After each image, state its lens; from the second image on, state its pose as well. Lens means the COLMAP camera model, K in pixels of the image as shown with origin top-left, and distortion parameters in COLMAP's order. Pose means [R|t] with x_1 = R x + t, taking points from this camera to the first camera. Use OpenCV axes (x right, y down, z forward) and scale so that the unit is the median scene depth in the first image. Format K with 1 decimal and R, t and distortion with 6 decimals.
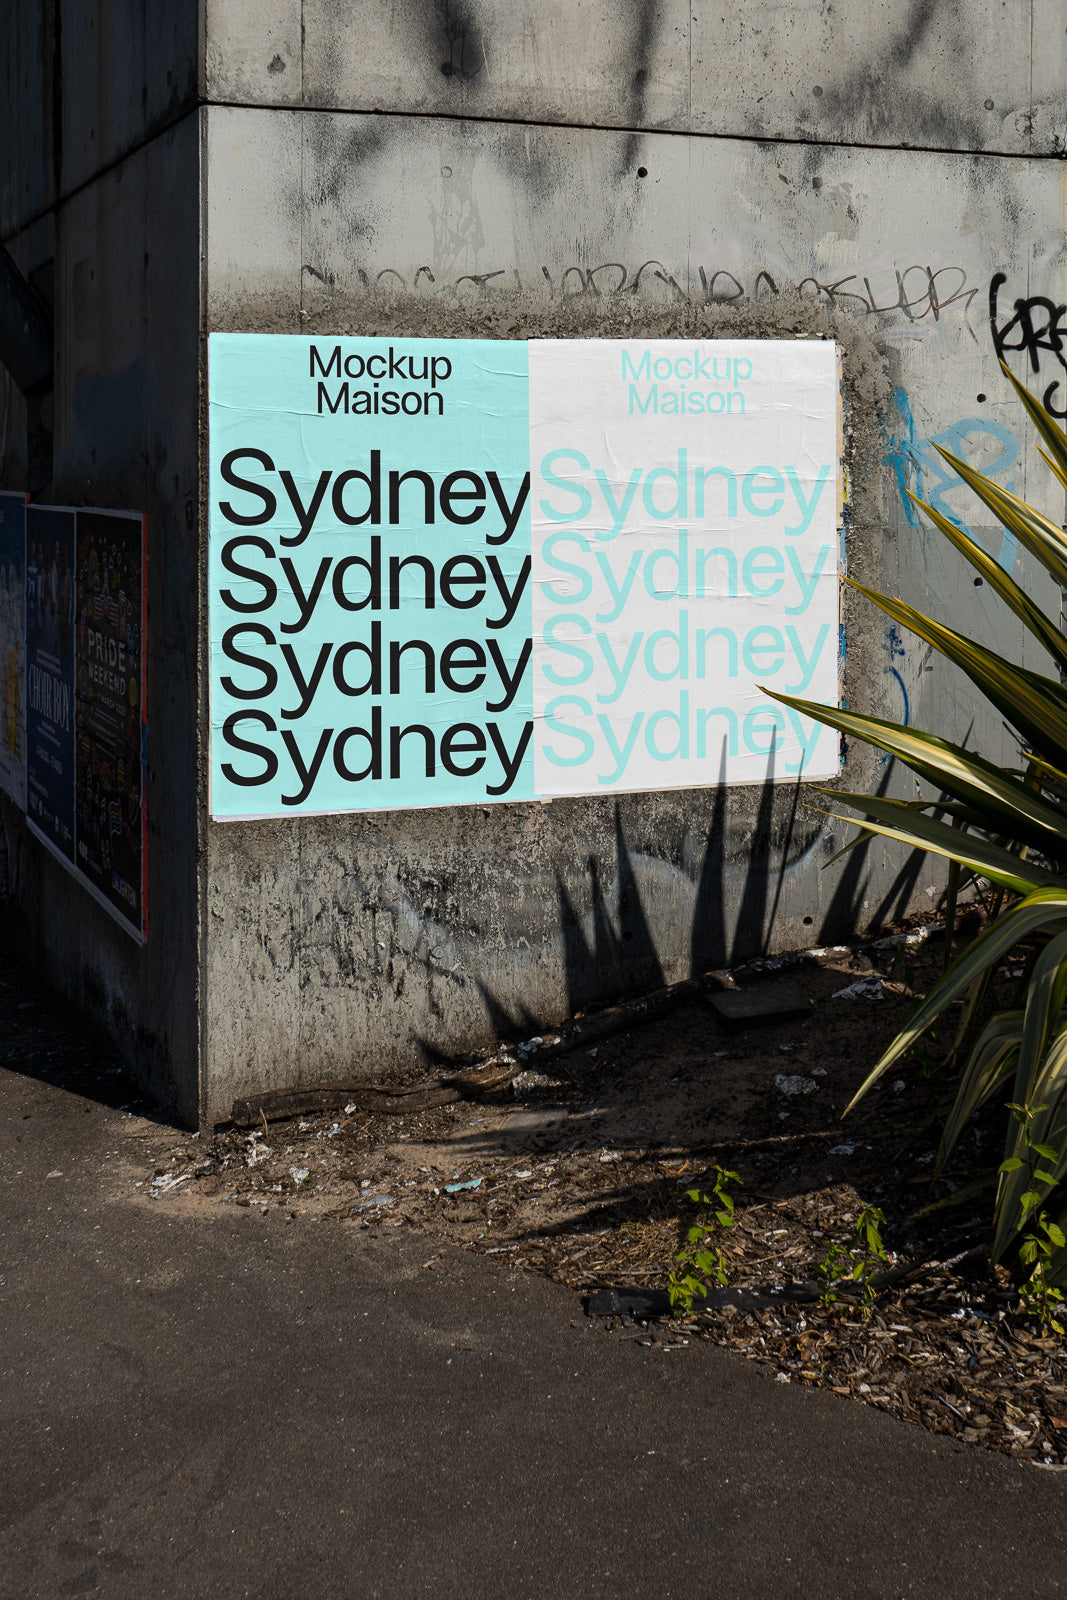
lens RADIAL K [[1292.0, 0, 607.0], [0, 1292.0, 800.3], [0, 0, 1]] dist [-0.029833, 0.006848]
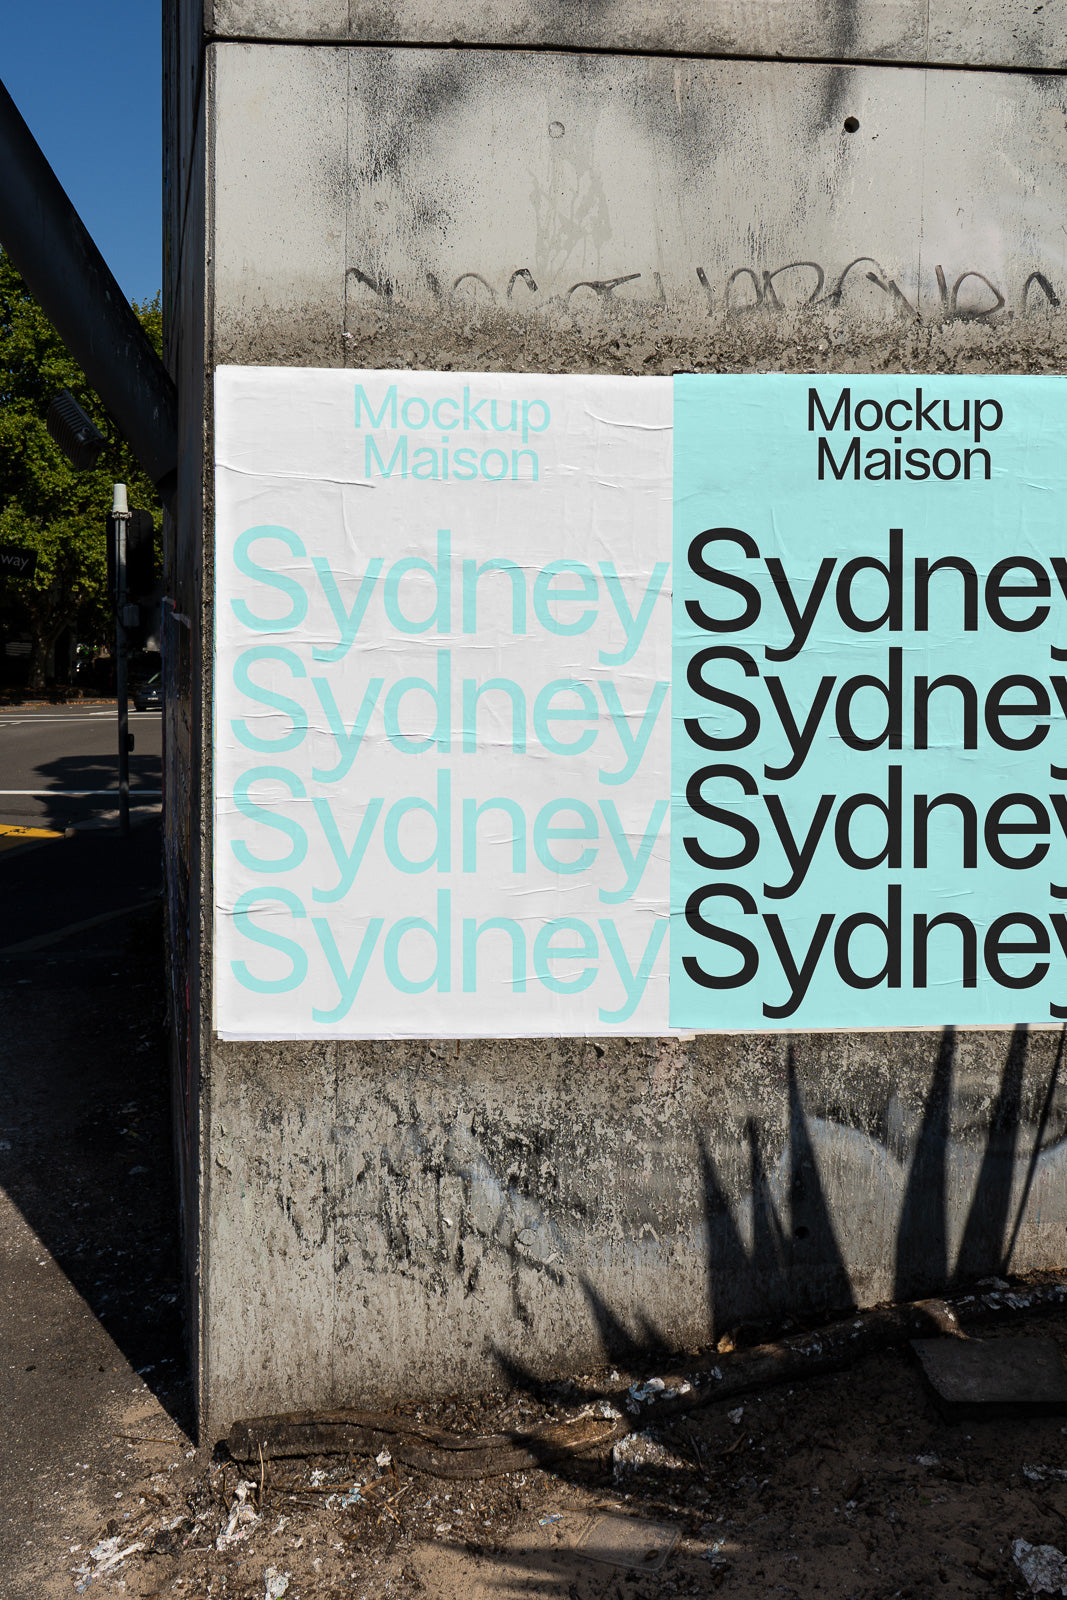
lens RADIAL K [[1292.0, 0, 607.0], [0, 1292.0, 800.3], [0, 0, 1]] dist [-0.029833, 0.006848]
pose [[0.981496, 0.042245, -0.186765, 0.036319], [-0.059575, 0.994322, -0.088170, -0.064654], [0.181980, 0.097665, 0.978440, 0.312399]]
